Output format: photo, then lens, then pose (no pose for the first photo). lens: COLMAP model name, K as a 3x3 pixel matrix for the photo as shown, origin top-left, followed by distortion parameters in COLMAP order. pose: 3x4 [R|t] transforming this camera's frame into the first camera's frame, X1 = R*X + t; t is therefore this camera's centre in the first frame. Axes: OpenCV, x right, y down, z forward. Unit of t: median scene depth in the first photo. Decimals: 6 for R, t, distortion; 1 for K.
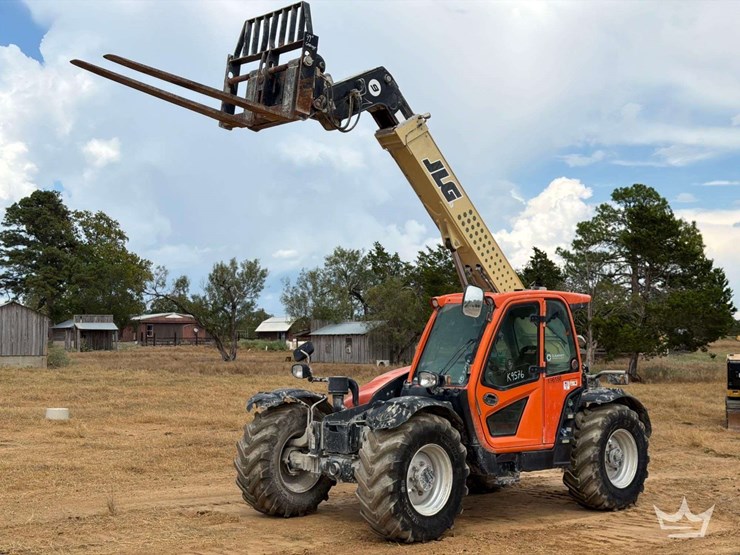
lens RADIAL K [[1046.2, 0, 370.0], [0, 1046.2, 277.5], [0, 0, 1]] dist [-0.012977, 1.323285]
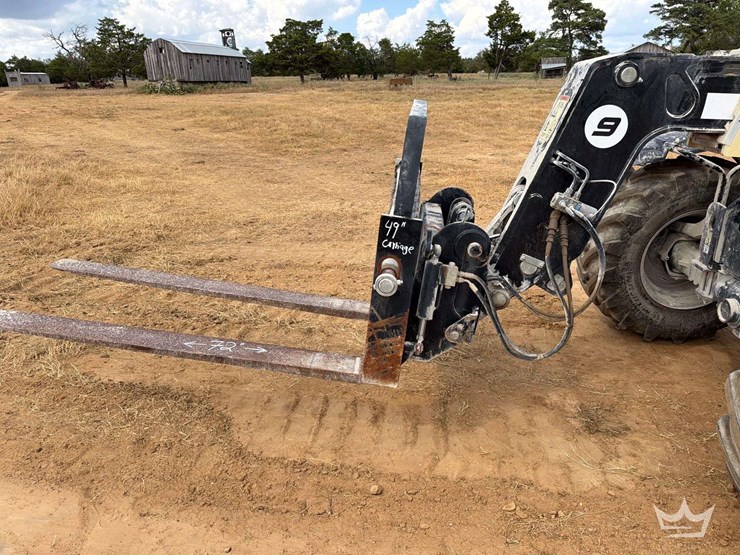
lens RADIAL K [[523.3, 0, 370.0], [0, 523.3, 277.5], [0, 0, 1]] dist [0.040140, -0.053111]
pose [[0.673900, 0.246245, -0.696579, 0.019384], [0.067375, 0.918412, 0.389846, 0.055908], [0.735744, -0.309649, 0.602327, 0.672631]]
